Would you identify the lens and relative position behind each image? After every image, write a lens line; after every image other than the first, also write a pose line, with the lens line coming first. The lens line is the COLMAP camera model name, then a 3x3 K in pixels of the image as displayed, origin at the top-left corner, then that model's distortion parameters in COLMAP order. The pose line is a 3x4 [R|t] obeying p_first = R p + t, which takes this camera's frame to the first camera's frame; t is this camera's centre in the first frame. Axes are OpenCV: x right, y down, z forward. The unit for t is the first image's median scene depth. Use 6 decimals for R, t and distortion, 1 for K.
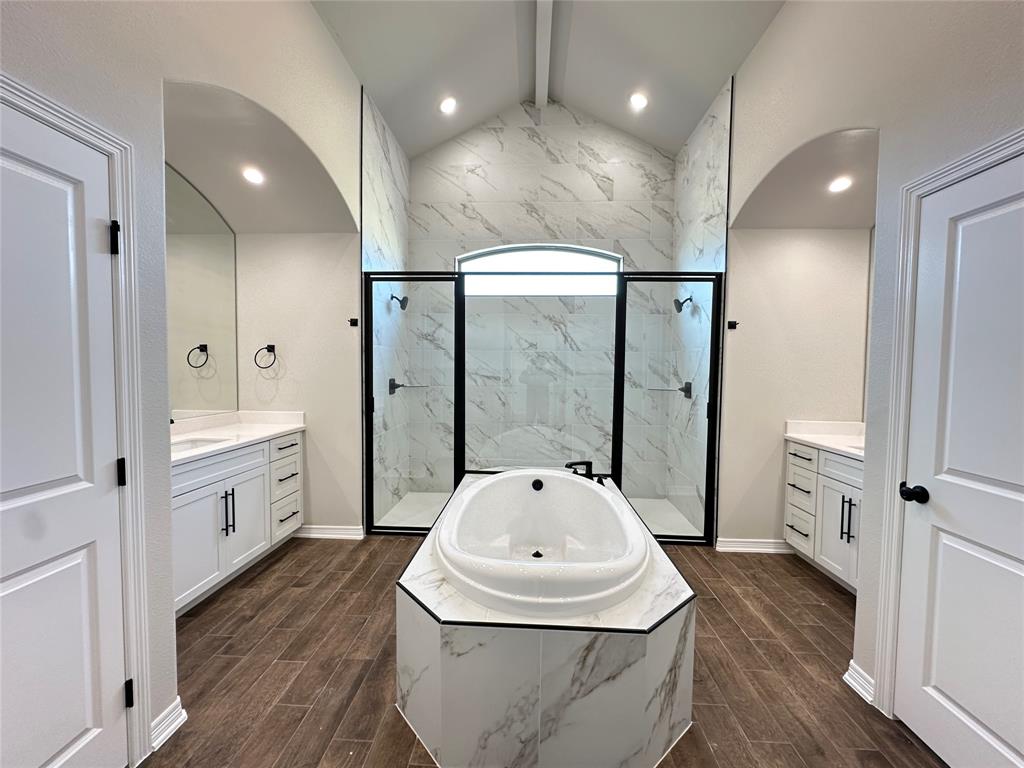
lens RADIAL K [[407.1, 0, 512.0], [0, 407.1, 384.0], [0, 0, 1]] dist [-0.001010, 0.000704]
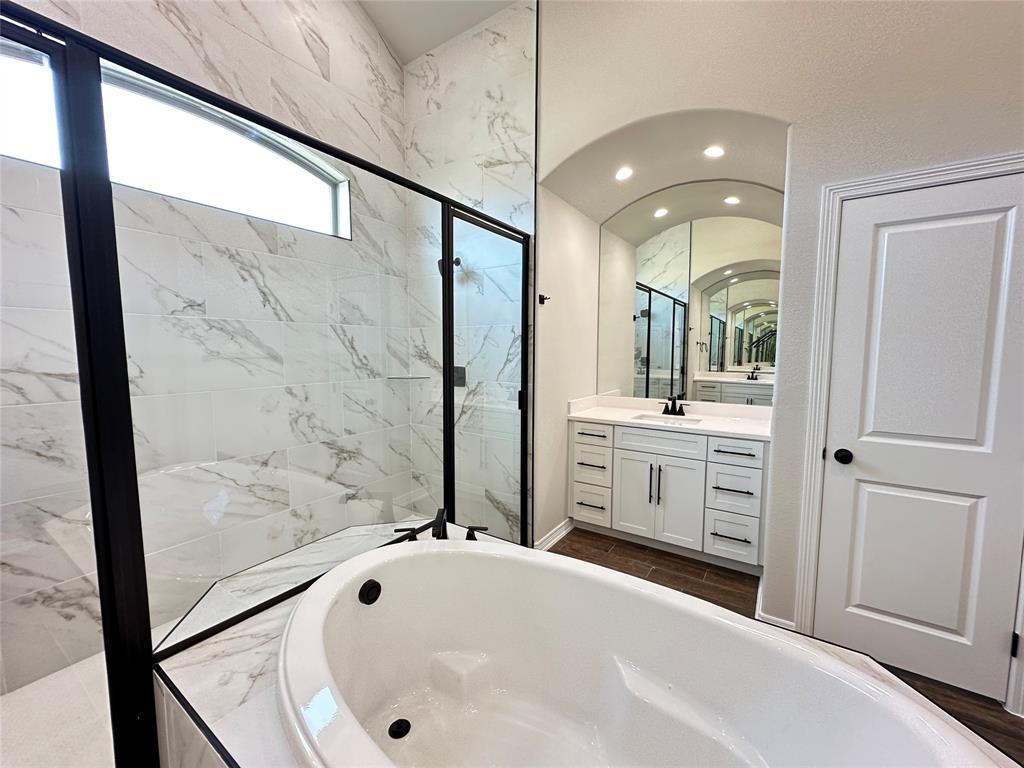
lens RADIAL K [[407.1, 0, 512.0], [0, 407.1, 384.0], [0, 0, 1]] dist [-0.001010, 0.000704]
pose [[0.518382, -0.084533, 0.850961, -0.234922], [0.039124, 0.996405, 0.075148, -0.031394], [-0.854254, -0.005662, 0.519826, 0.572564]]
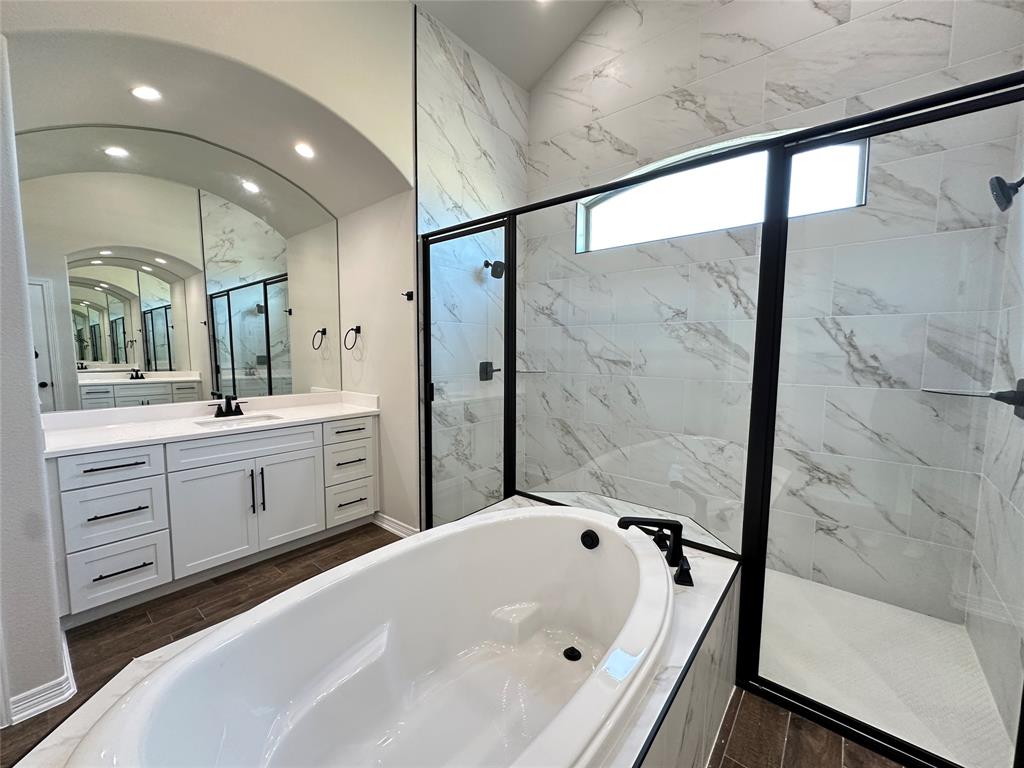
lens RADIAL K [[407.1, 0, 512.0], [0, 407.1, 384.0], [0, 0, 1]] dist [-0.001010, 0.000704]
pose [[0.802809, 0.044921, -0.594542, 0.306437], [-0.022626, 0.998735, 0.044909, -0.008126], [0.595807, -0.022601, 0.802810, 0.428280]]
